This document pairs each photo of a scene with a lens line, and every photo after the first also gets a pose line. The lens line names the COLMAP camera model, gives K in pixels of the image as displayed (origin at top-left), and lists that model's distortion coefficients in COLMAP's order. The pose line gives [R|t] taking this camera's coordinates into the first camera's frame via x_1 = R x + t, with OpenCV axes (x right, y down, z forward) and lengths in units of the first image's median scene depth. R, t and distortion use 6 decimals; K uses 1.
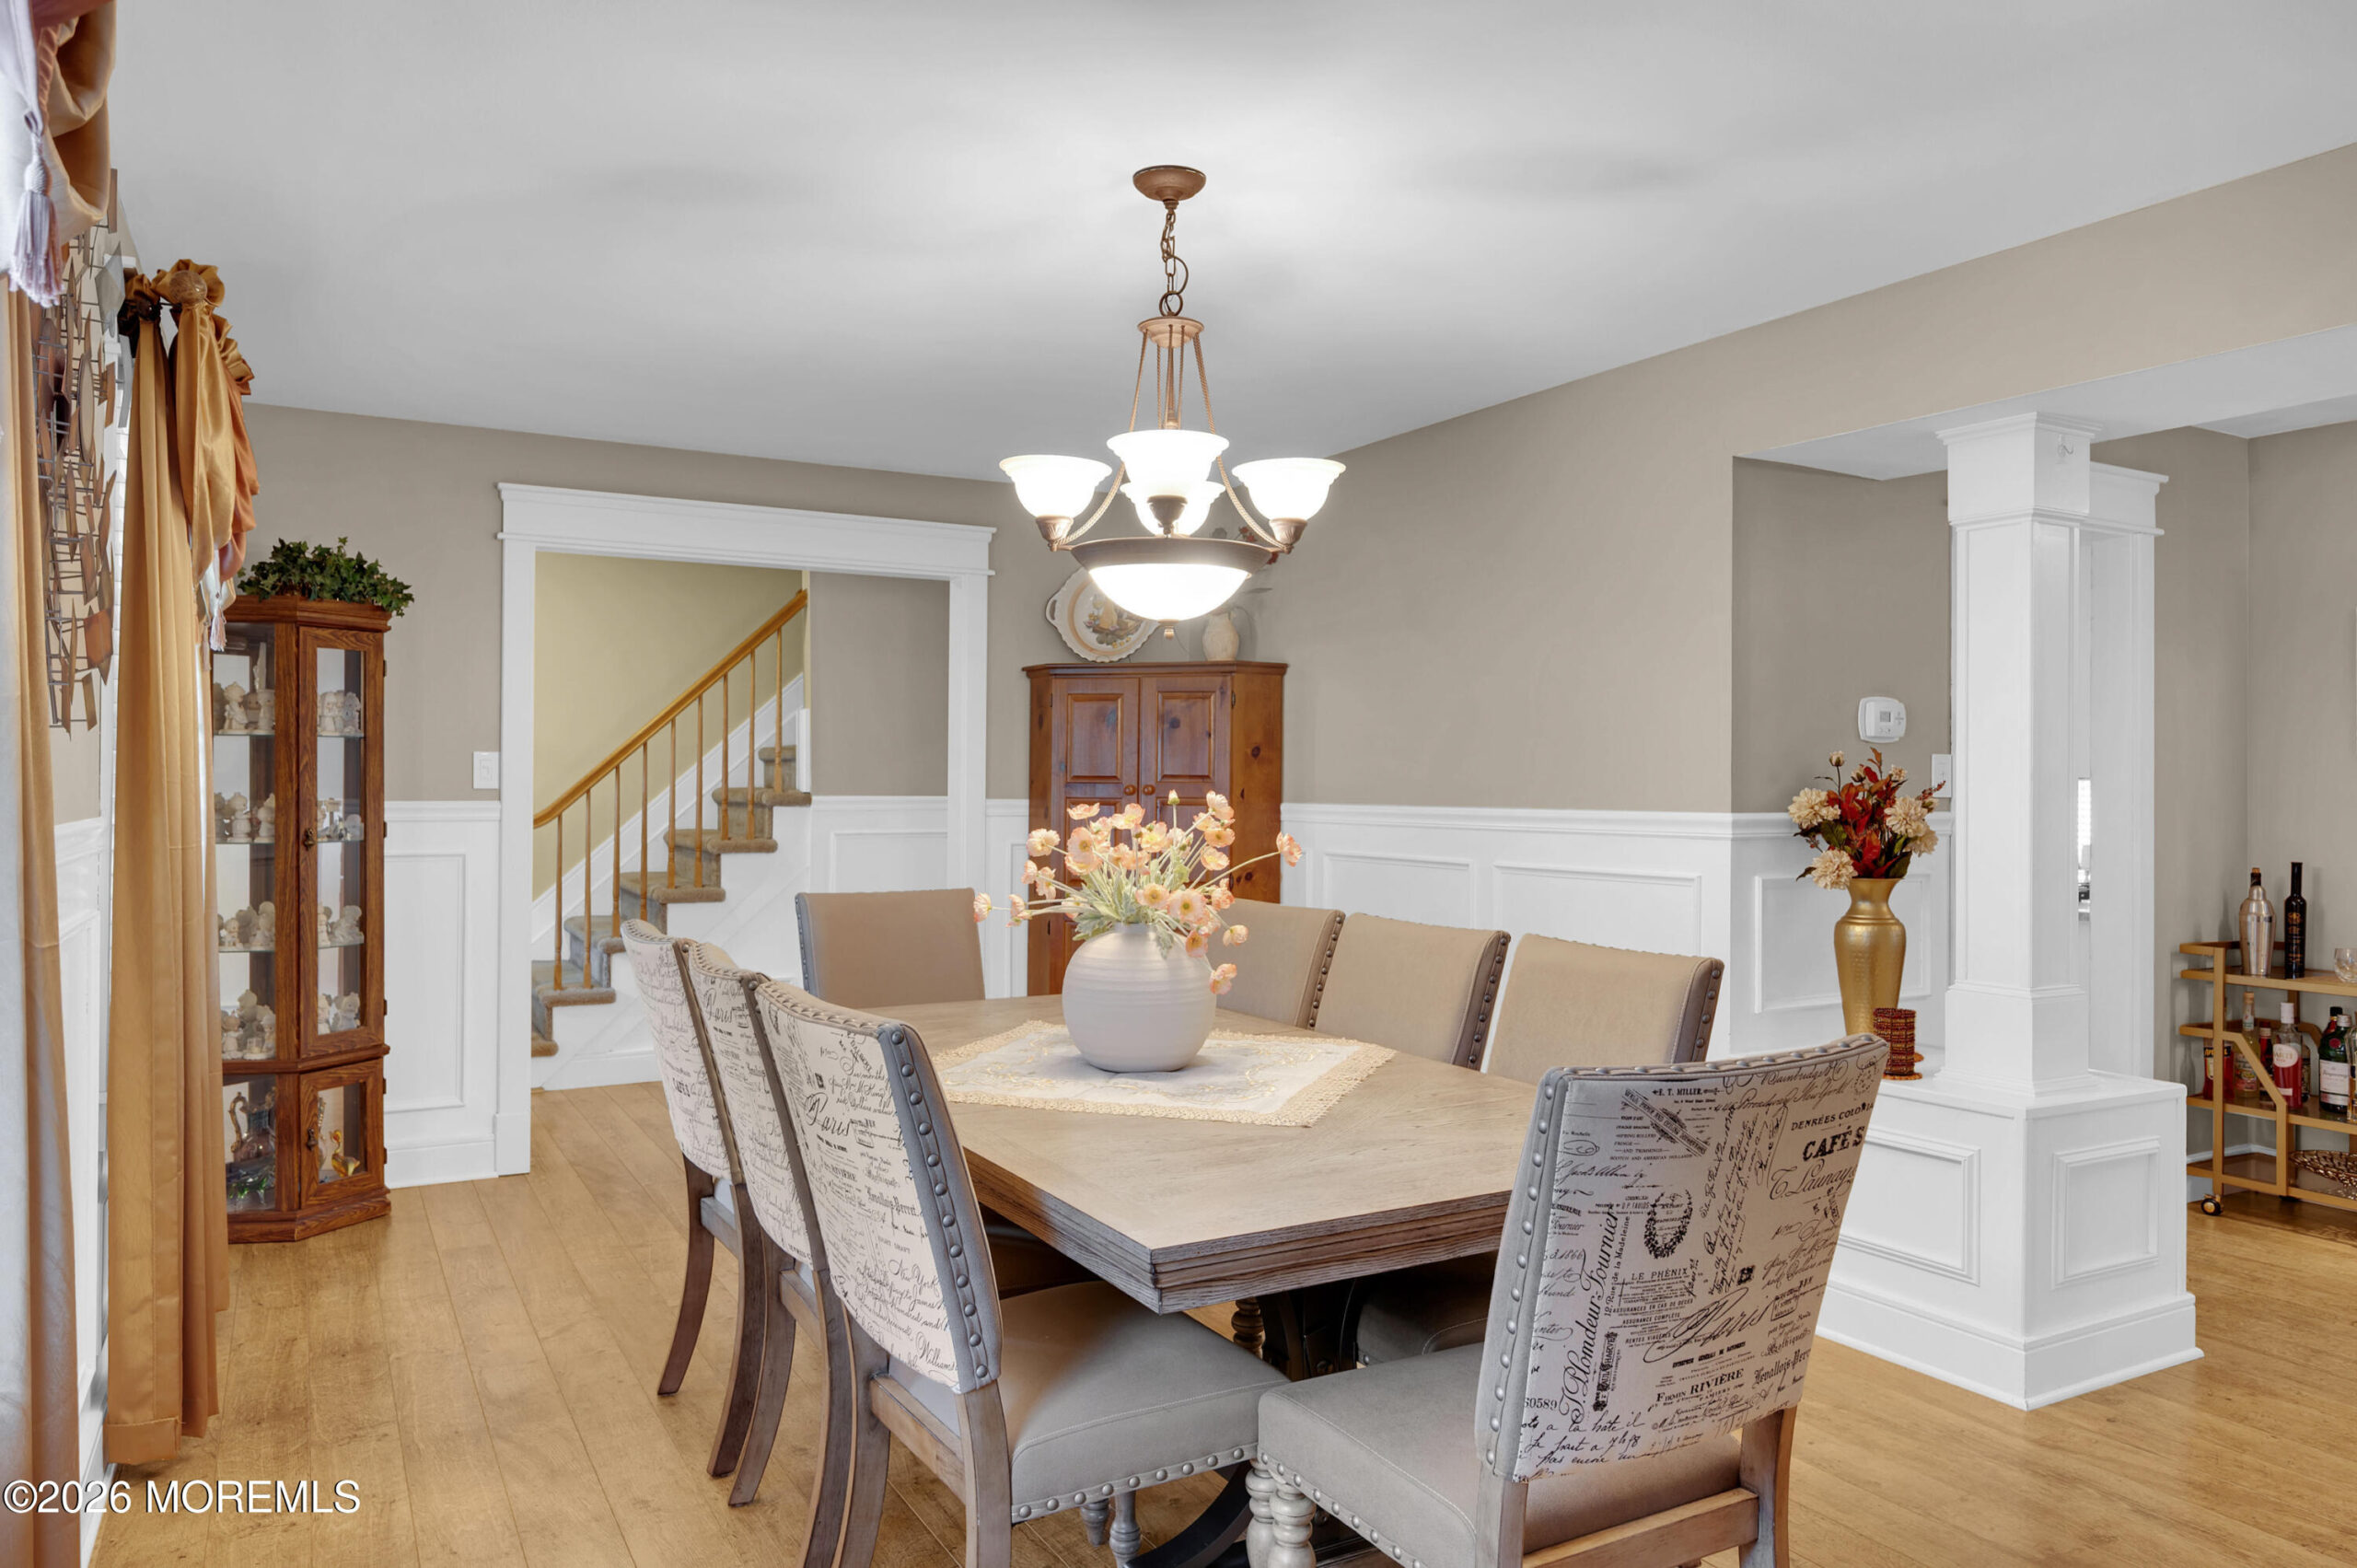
lens RADIAL K [[1566.2, 0, 1202.1], [0, 1566.2, 775.6], [0, 0, 1]] dist [0.003206, -0.006159]
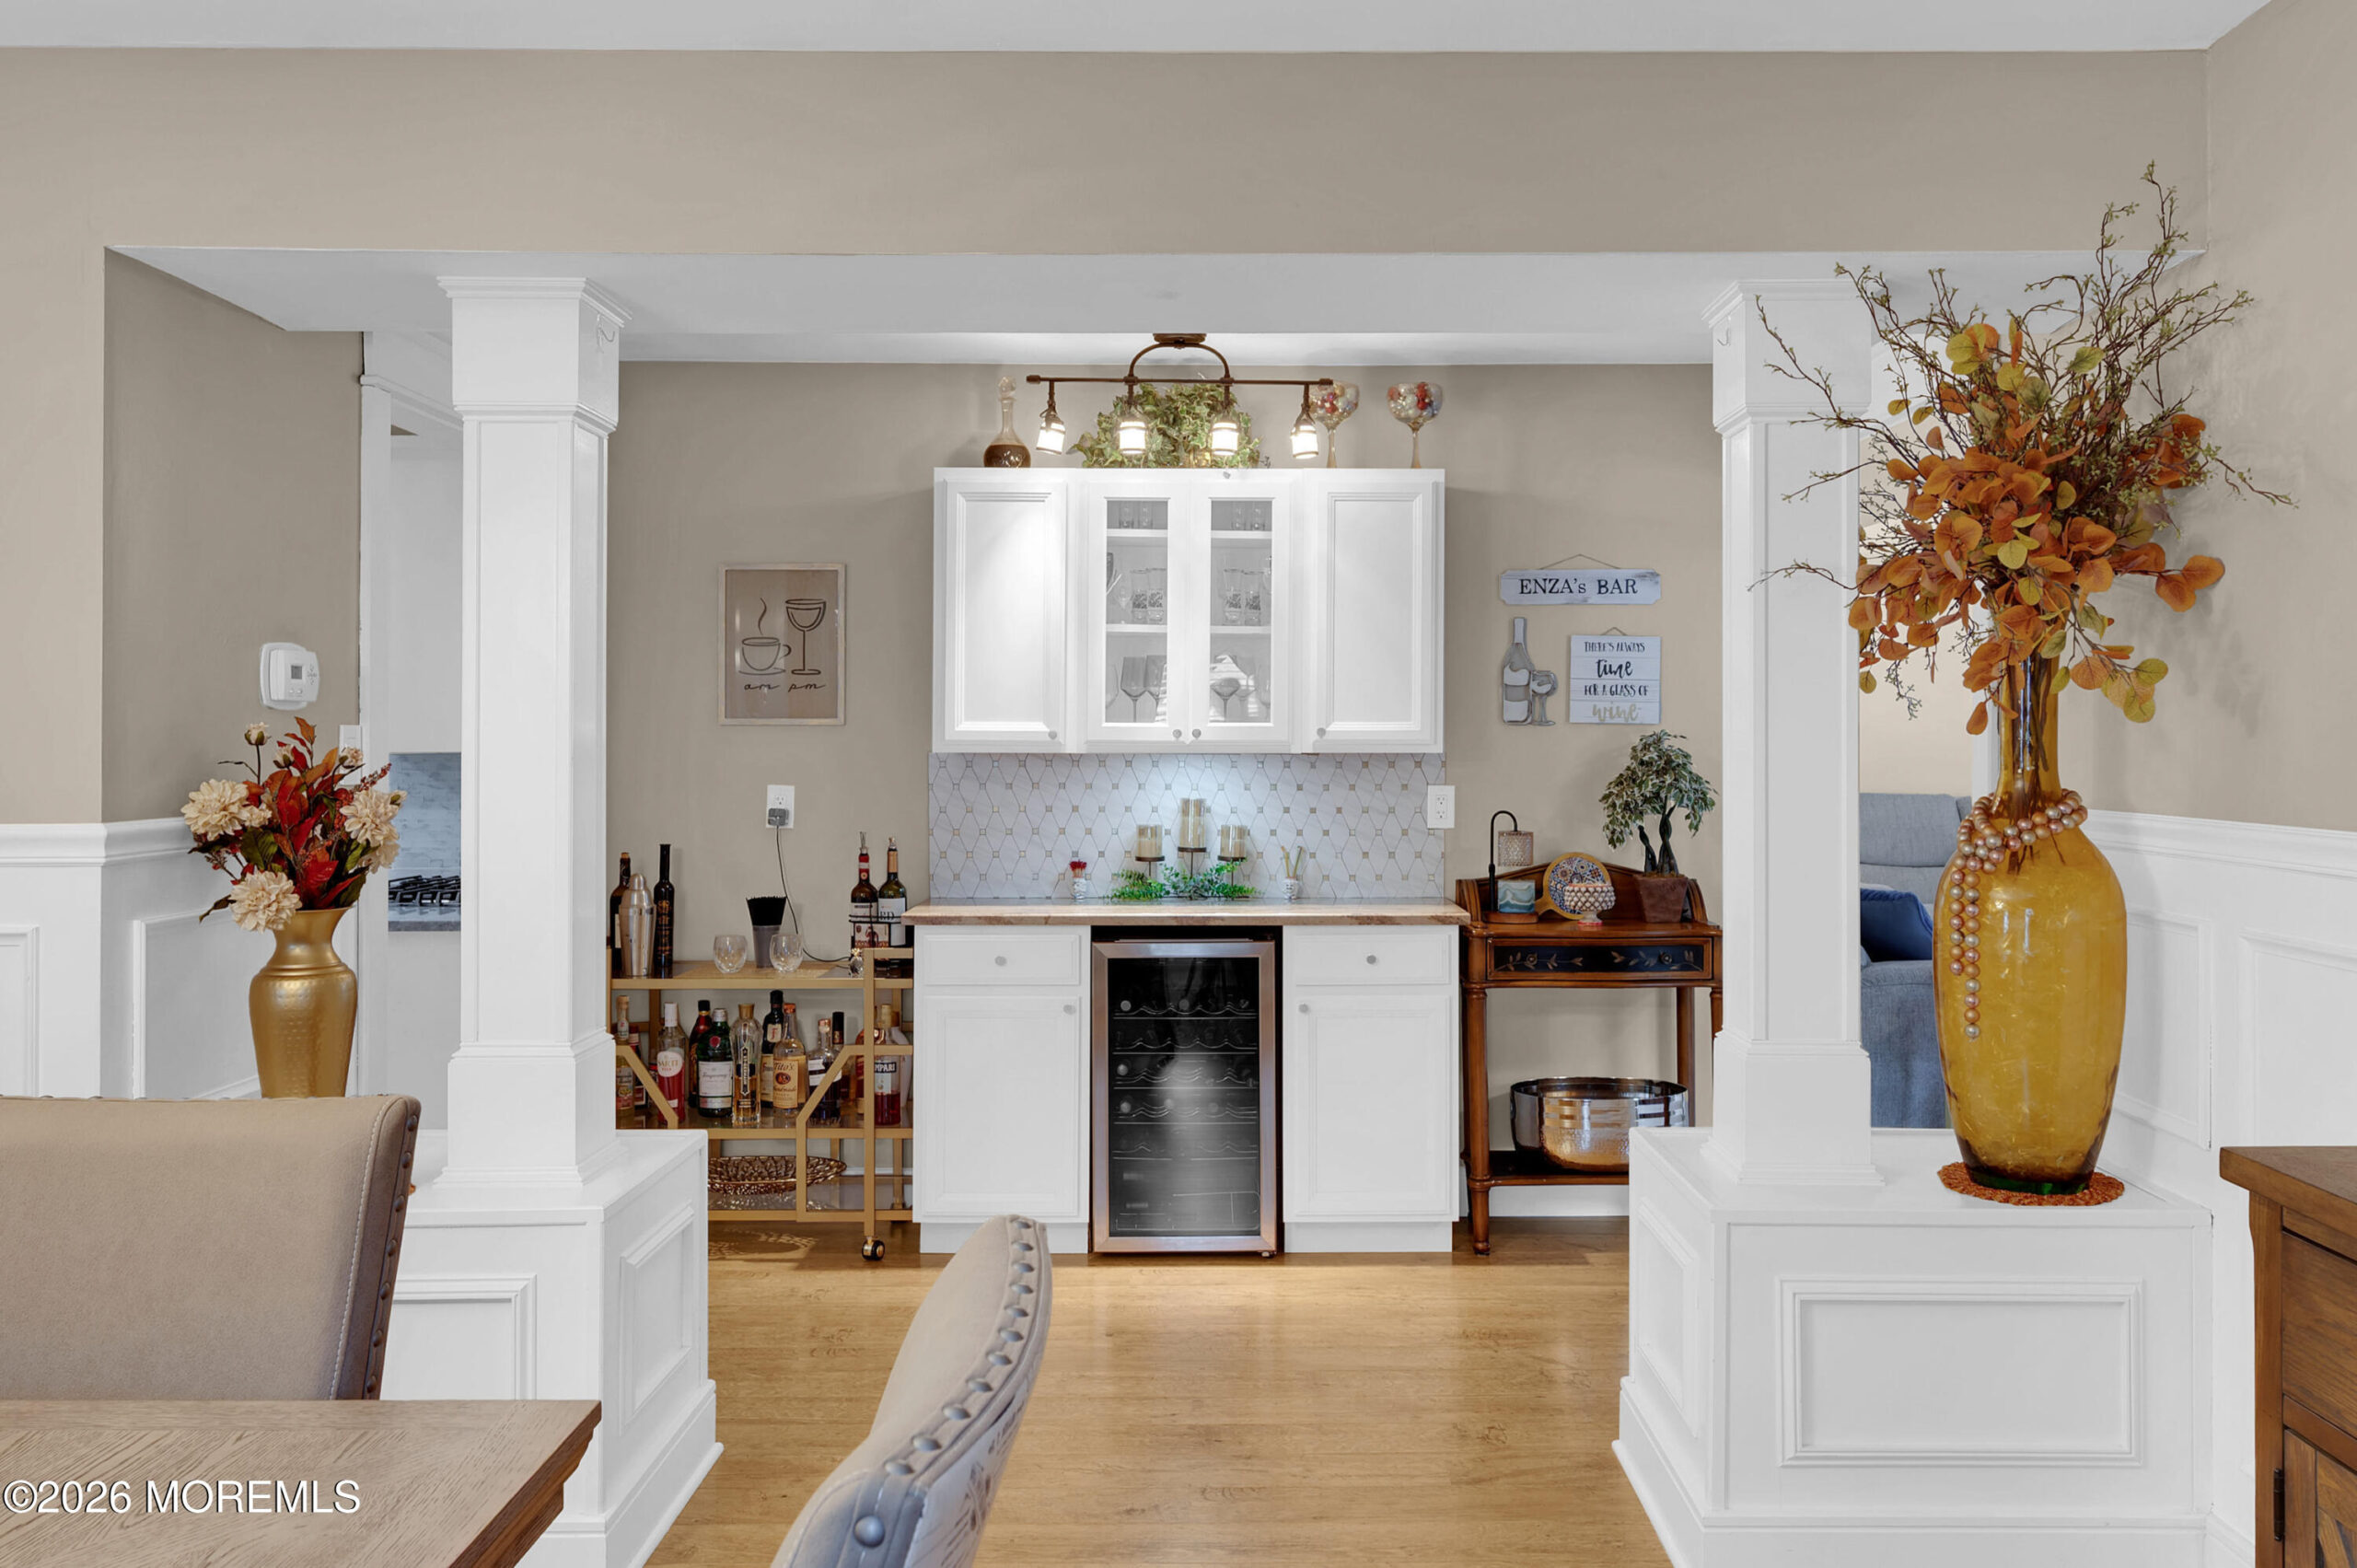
lens RADIAL K [[1802.6, 0, 1114.7], [0, 1802.6, 725.1], [0, 0, 1]] dist [-0.036258, -0.001518]
pose [[0.471922, -0.001940, 0.881638, -0.093402], [0.000638, 0.999998, 0.001859, -0.015681], [-0.881640, -0.000315, 0.471922, 0.314814]]
